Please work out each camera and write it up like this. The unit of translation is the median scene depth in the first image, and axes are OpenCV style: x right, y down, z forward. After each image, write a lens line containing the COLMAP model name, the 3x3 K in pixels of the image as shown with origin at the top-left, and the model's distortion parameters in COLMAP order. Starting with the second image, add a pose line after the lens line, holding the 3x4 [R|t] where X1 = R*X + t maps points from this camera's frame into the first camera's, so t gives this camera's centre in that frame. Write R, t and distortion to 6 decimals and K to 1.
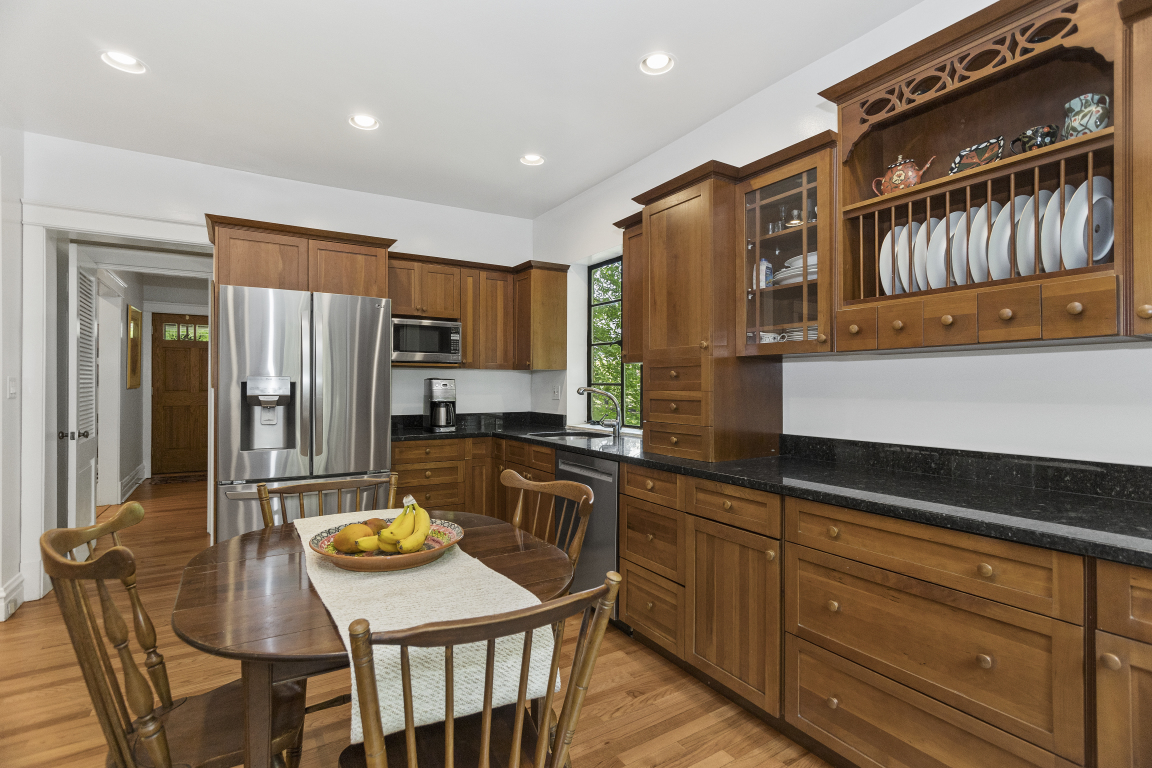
lens RADIAL K [[544.5, 0, 595.7], [0, 544.5, 383.6], [0, 0, 1]] dist [-0.000354, 0.000176]
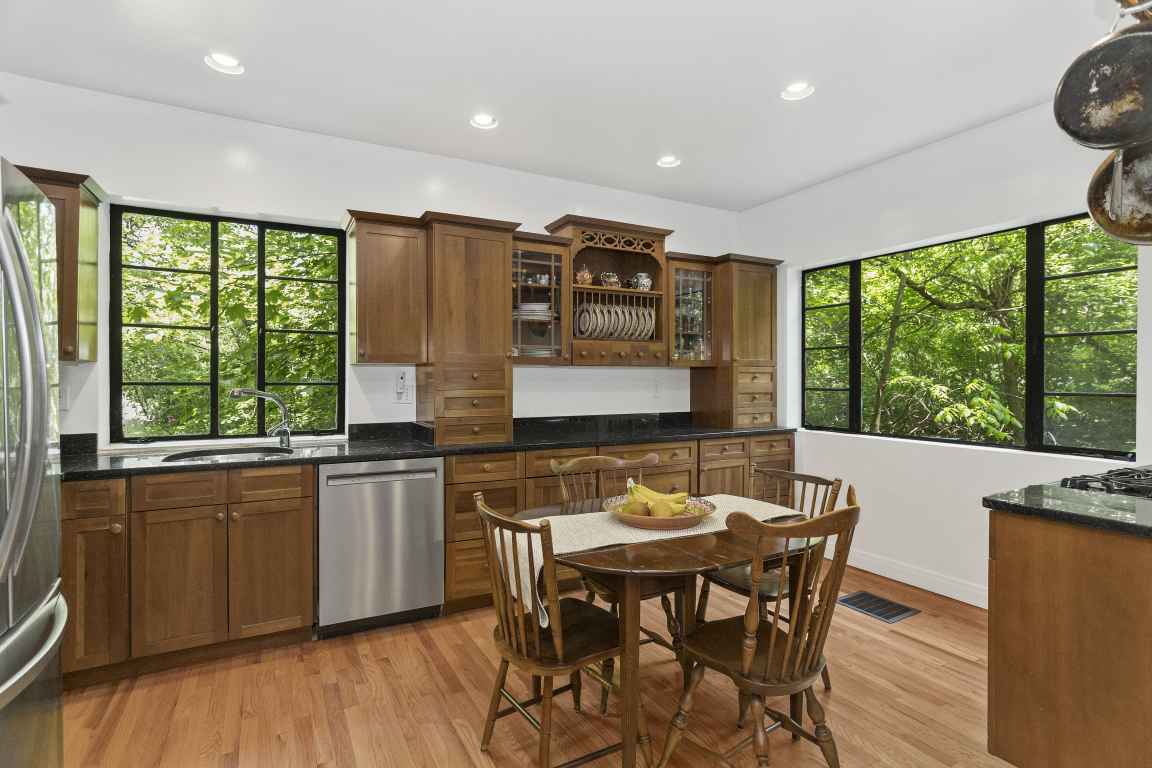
lens RADIAL K [[551.2, 0, 571.4], [0, 551.2, 374.2], [0, 0, 1]] dist [-0.003878, -0.000487]
pose [[0.079164, 0.002632, 0.996858, -0.800869], [-0.002345, 0.999994, -0.002454, -0.014269], [-0.996859, -0.002143, 0.079169, 0.512883]]
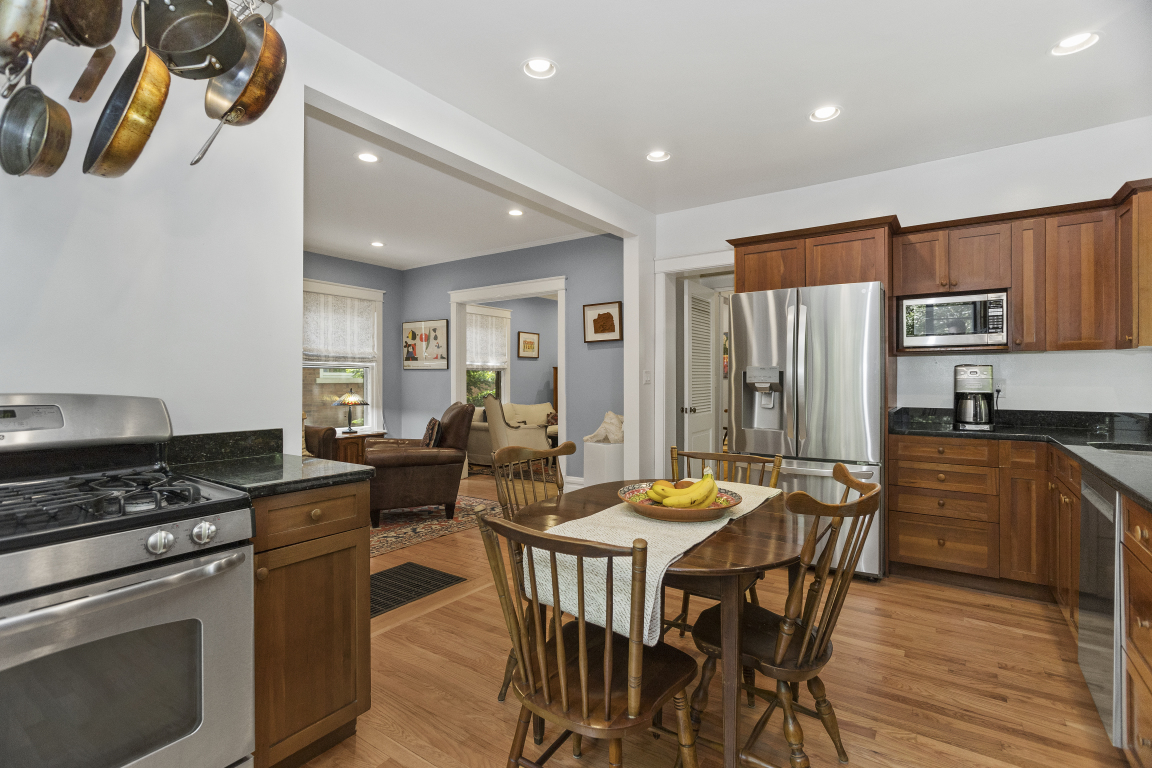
lens RADIAL K [[546.2, 0, 571.4], [0, 546.2, 384.0], [0, 0, 1]] dist [-0.002553, -0.000346]
pose [[0.372683, 0.003003, -0.927954, 0.295177], [0.003716, 0.999982, 0.004728, 0.015282], [0.927951, -0.005210, 0.372665, 0.156791]]
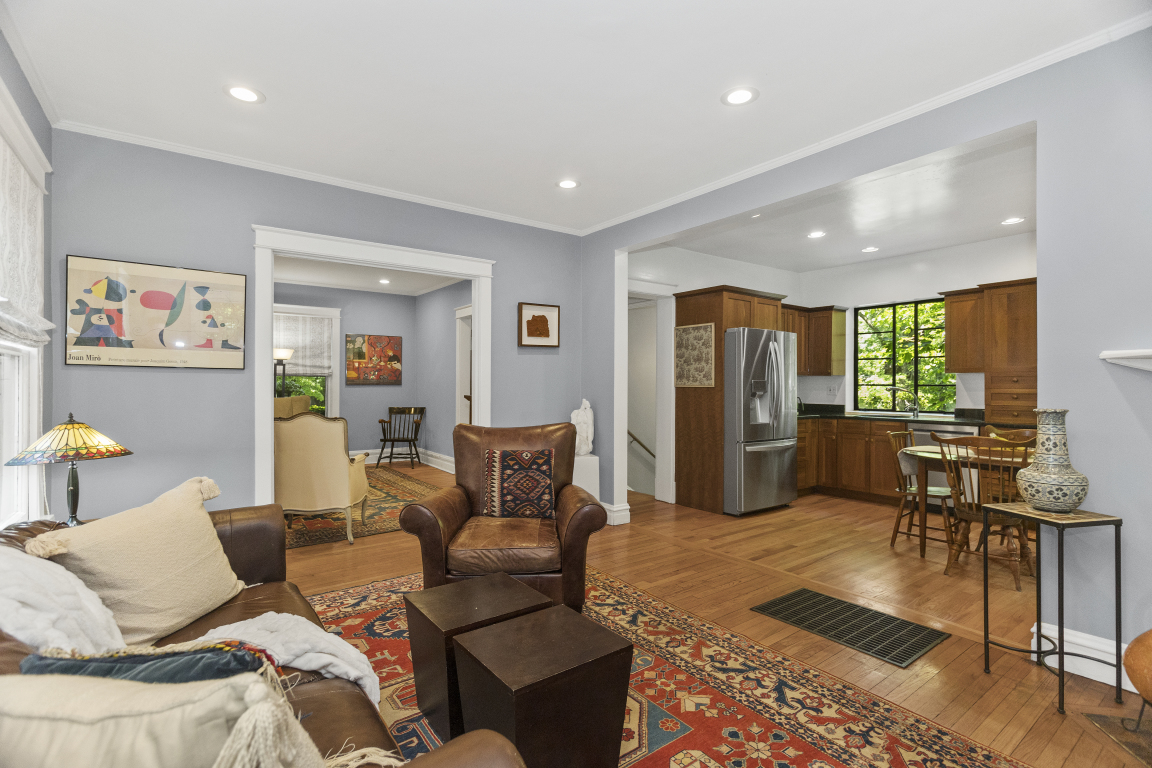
lens RADIAL K [[546.2, 0, 571.4], [0, 546.2, 384.0], [0, 0, 1]] dist [-0.002553, -0.000346]
pose [[0.998296, -0.000071, 0.058350, -1.141766], [0.000125, 1.000000, -0.000917, -0.001055], [-0.058350, 0.000923, 0.998296, -0.607872]]
